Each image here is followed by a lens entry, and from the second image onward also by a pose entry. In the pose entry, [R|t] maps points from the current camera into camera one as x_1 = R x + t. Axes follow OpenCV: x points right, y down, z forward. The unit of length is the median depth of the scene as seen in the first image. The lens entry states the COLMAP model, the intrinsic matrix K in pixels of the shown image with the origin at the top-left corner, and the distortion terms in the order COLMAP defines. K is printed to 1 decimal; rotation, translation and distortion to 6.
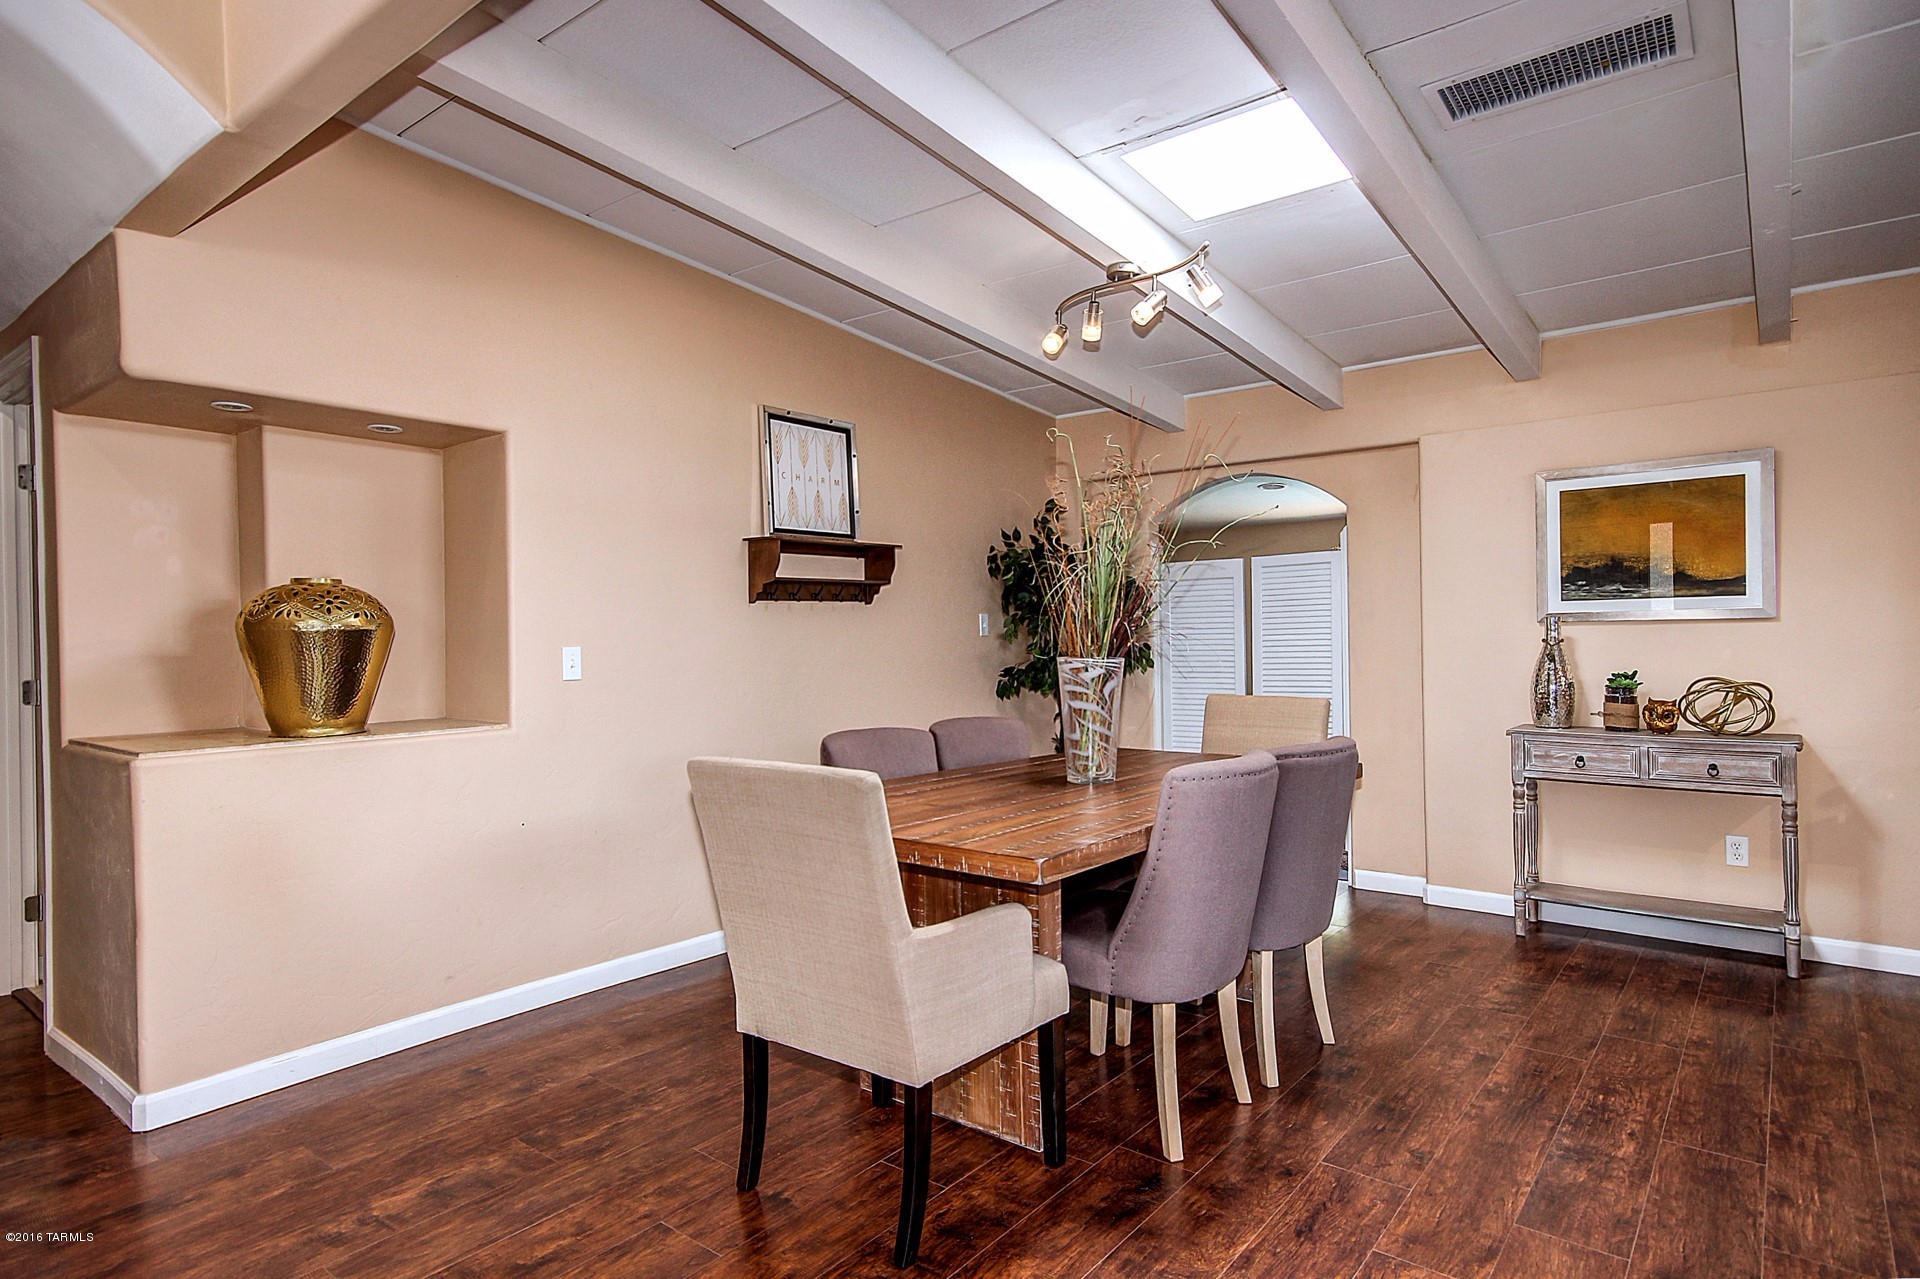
lens RADIAL K [[1022.0, 0, 948.0], [0, 1022.0, 646.4], [0, 0, 1]] dist [0.006980, 0.000548]
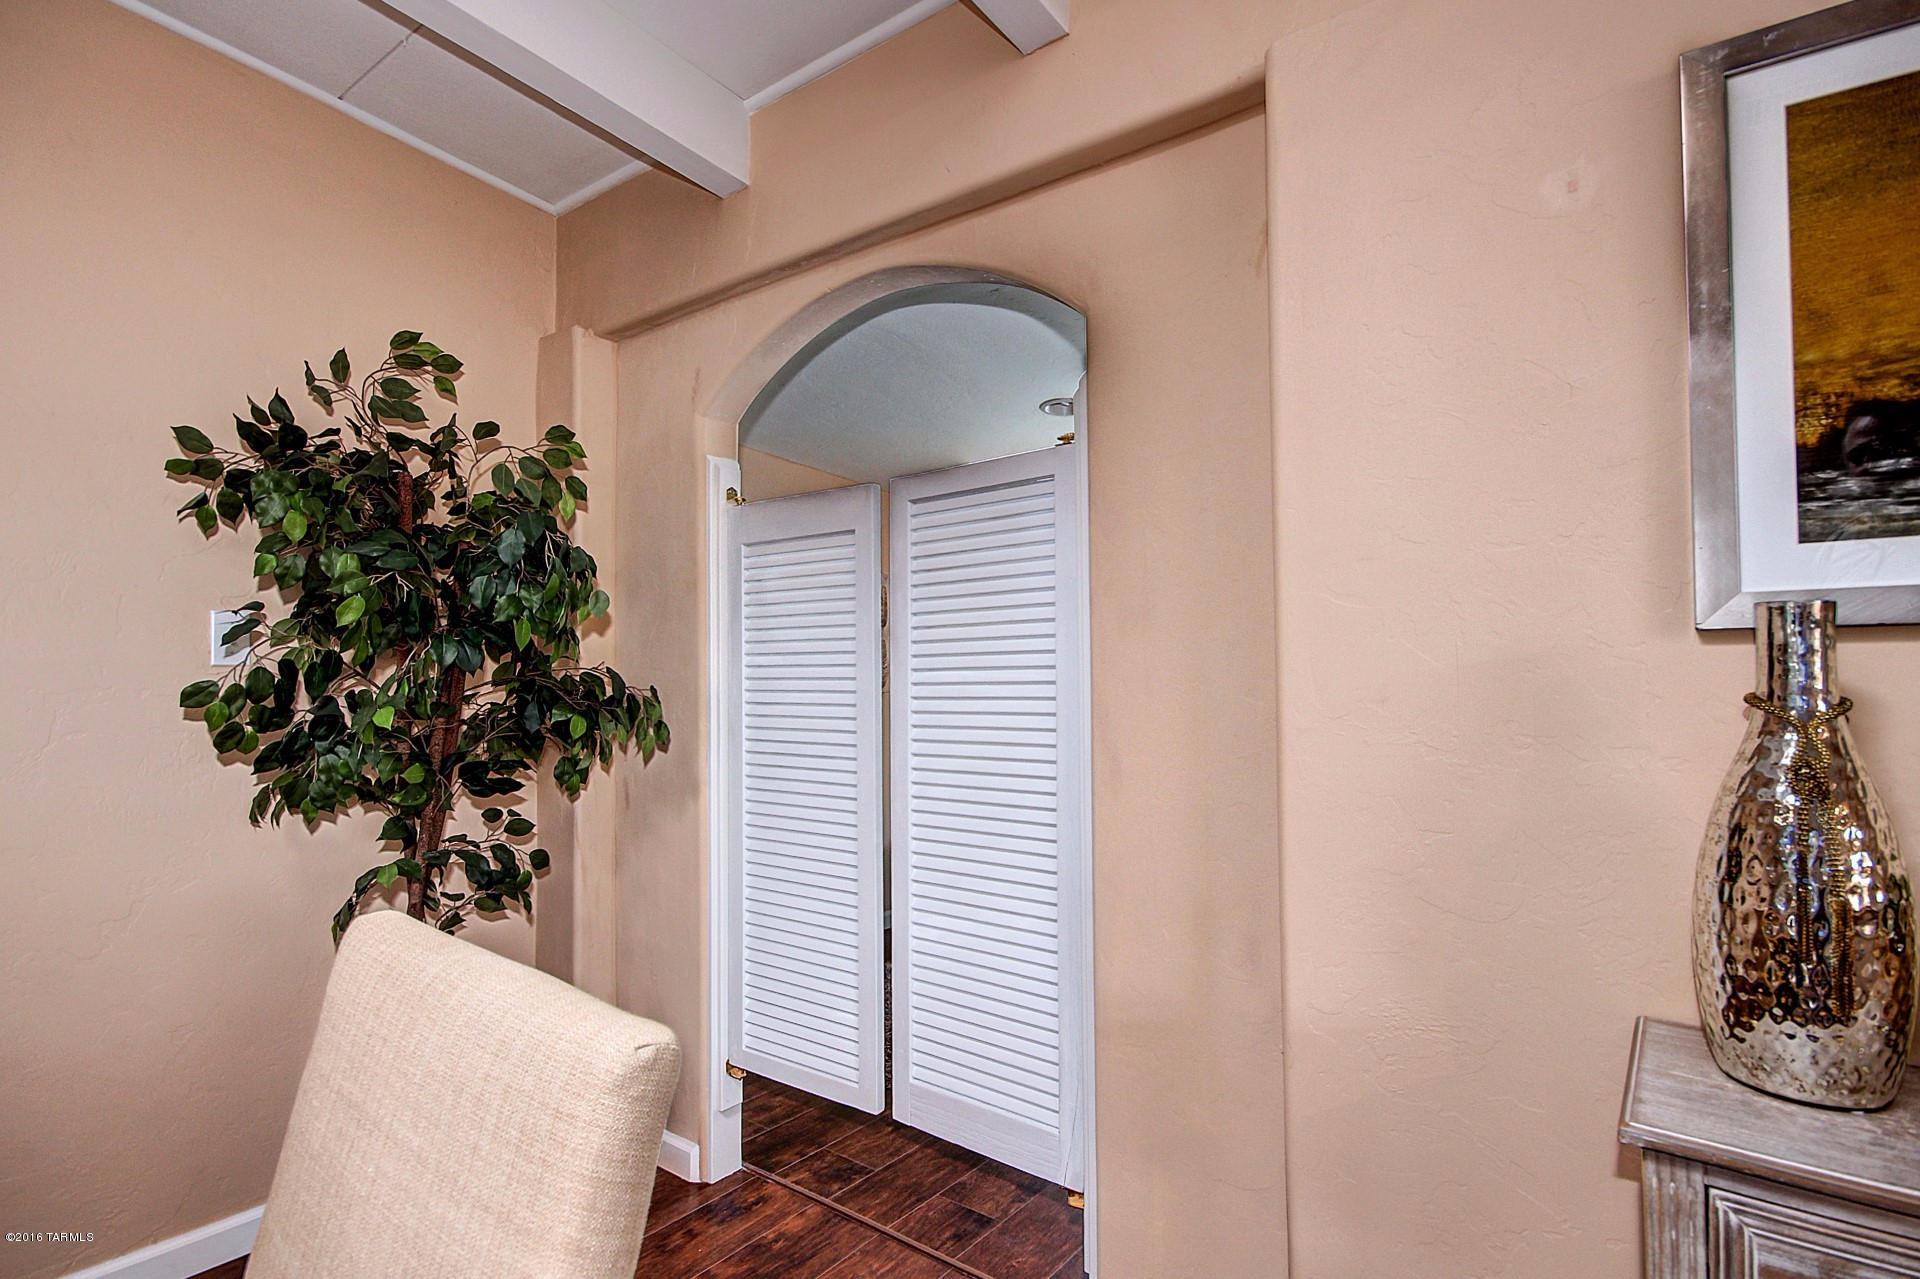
lens RADIAL K [[921.4, 0, 957.0], [0, 921.4, 648.7], [0, 0, 1]] dist [0.002478, 0.000398]
pose [[0.998963, 0.007452, 0.044916, 0.415228], [-0.006093, 0.999522, -0.030313, -0.010409], [-0.045120, 0.030008, 0.998531, 0.852607]]
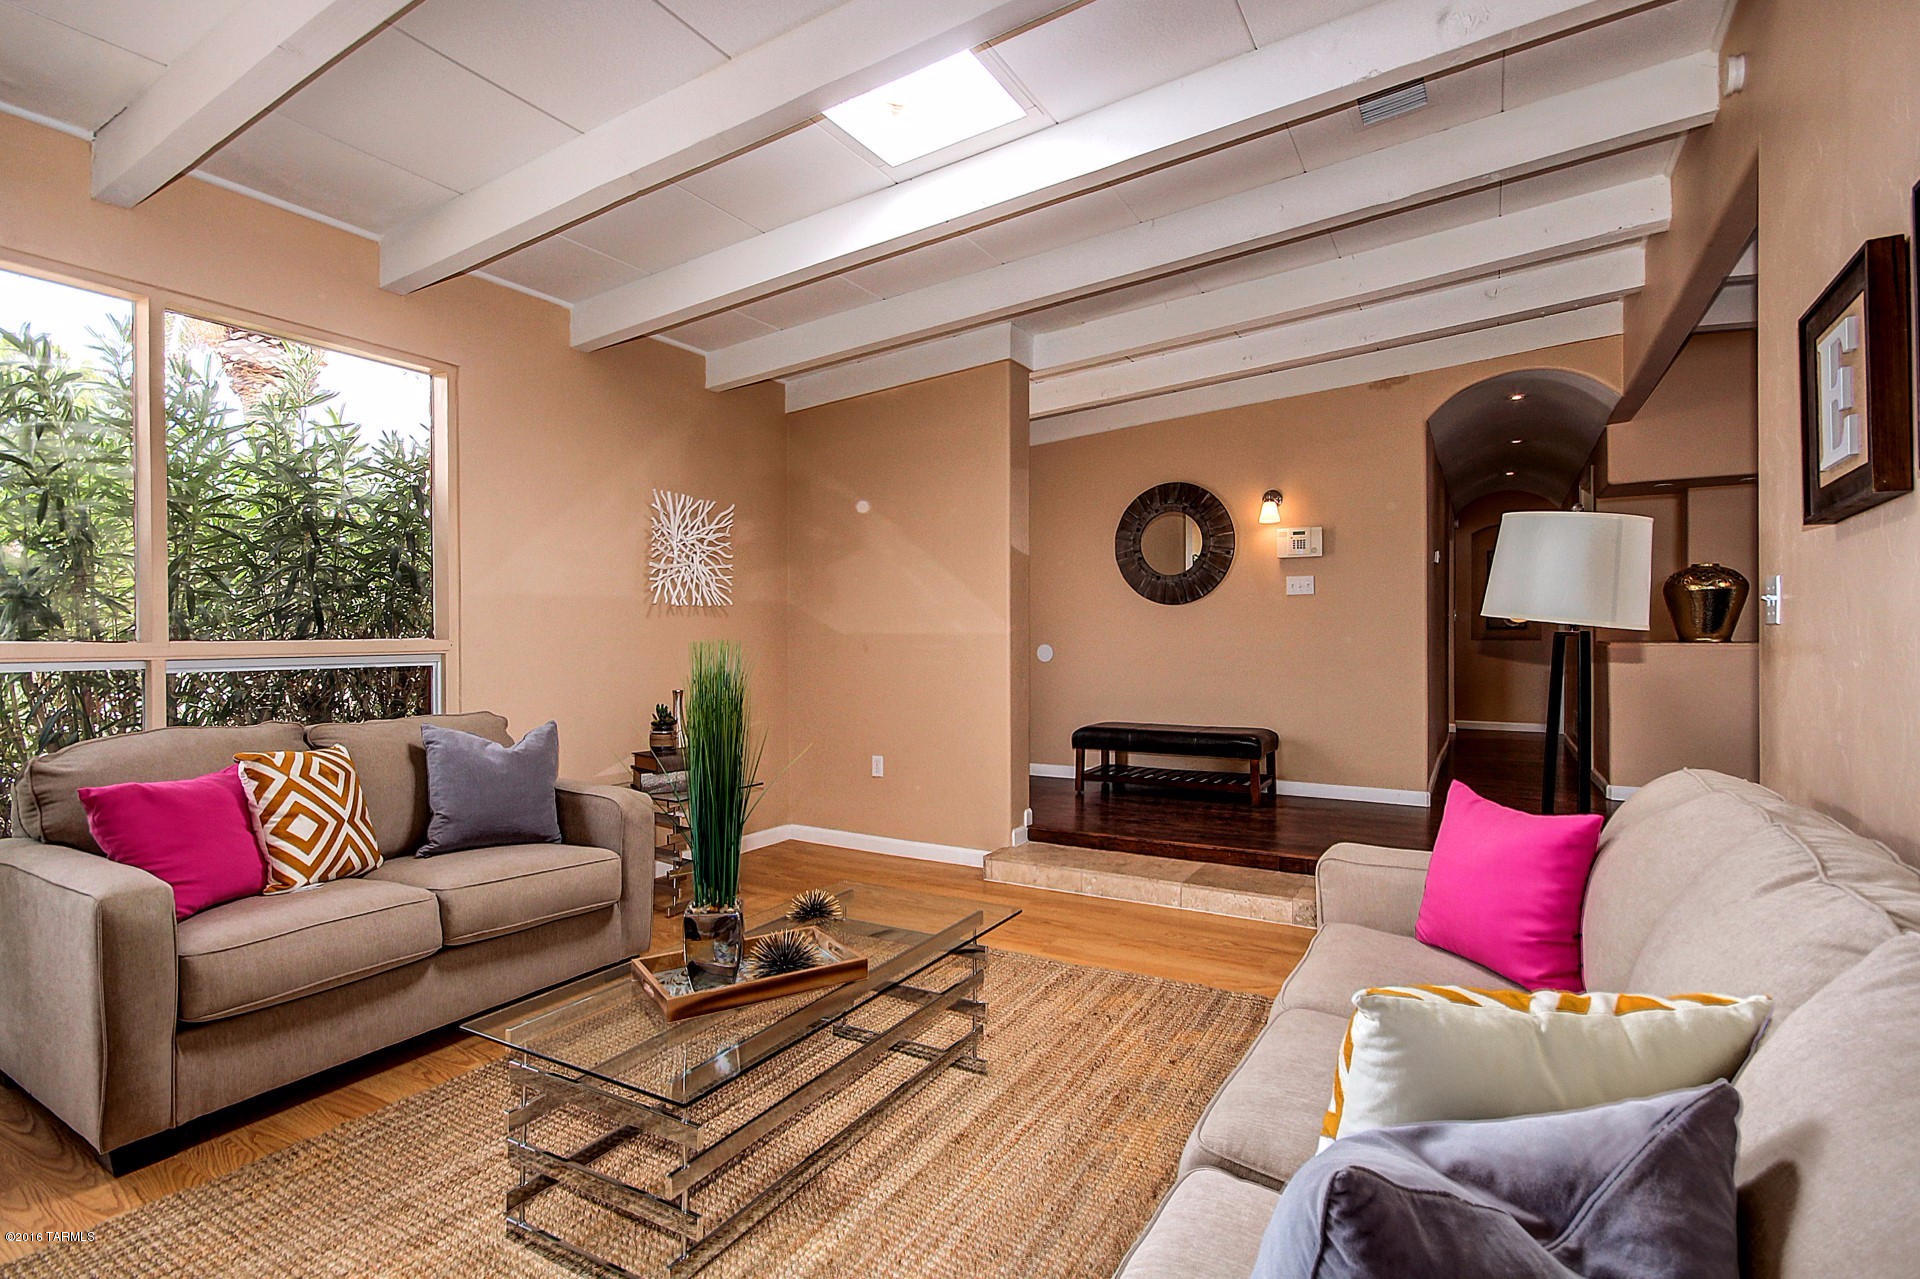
lens RADIAL K [[921.4, 0, 957.0], [0, 921.4, 648.7], [0, 0, 1]] dist [0.002478, 0.000398]
pose [[0.155644, 0.028675, -0.987397, 0.731532], [-0.007408, 0.999584, 0.027861, 0.044819], [0.987786, 0.002978, 0.155791, -0.549863]]
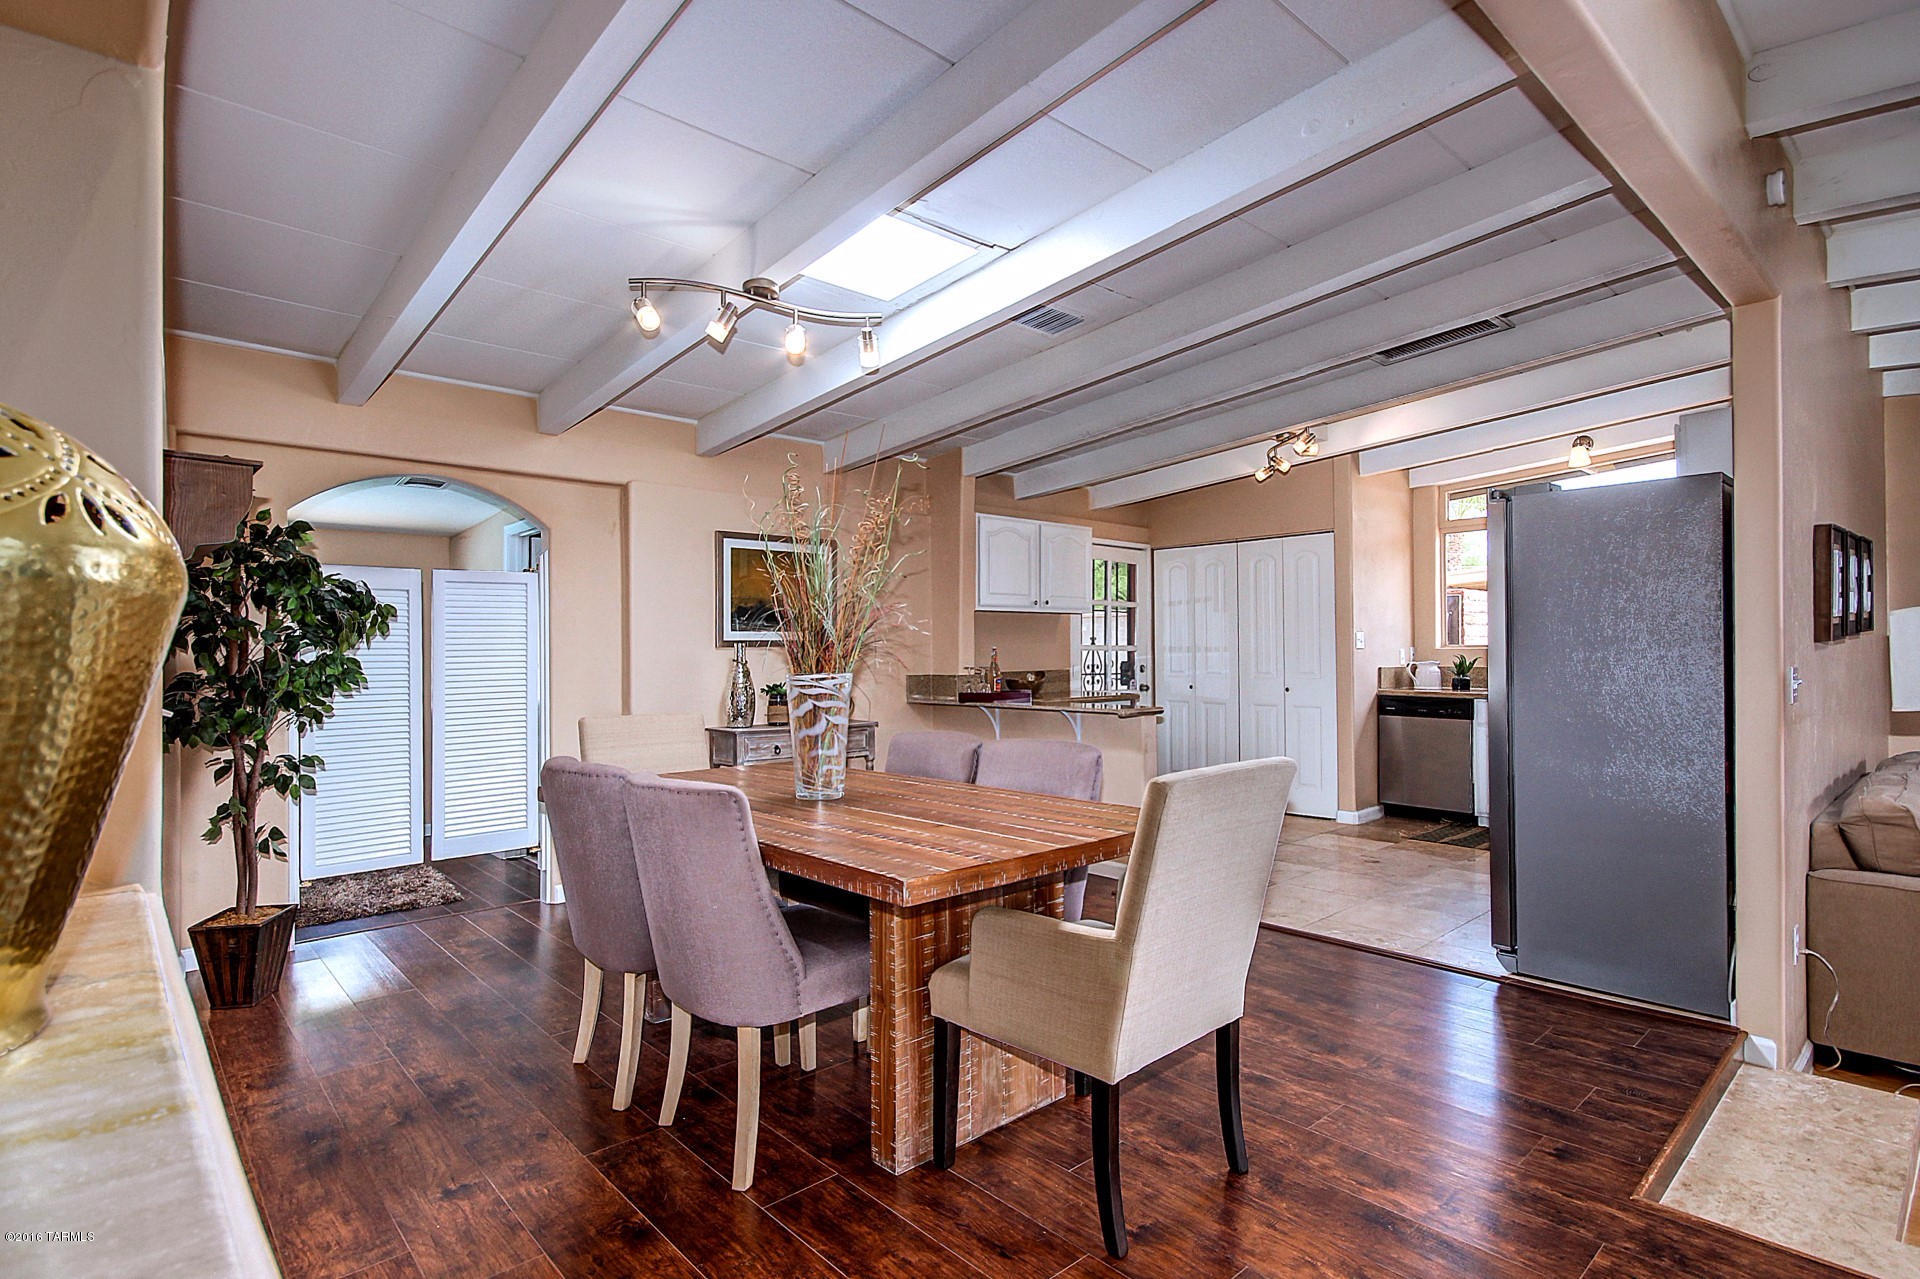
lens RADIAL K [[944.5, 0, 949.2], [0, 944.5, 650.7], [0, 0, 1]] dist [0.007664, -0.013594]
pose [[0.156359, 0.013159, 0.987613, -0.603179], [0.012496, 0.999805, -0.015300, 0.002796], [-0.987621, 0.014733, 0.156164, 0.582823]]
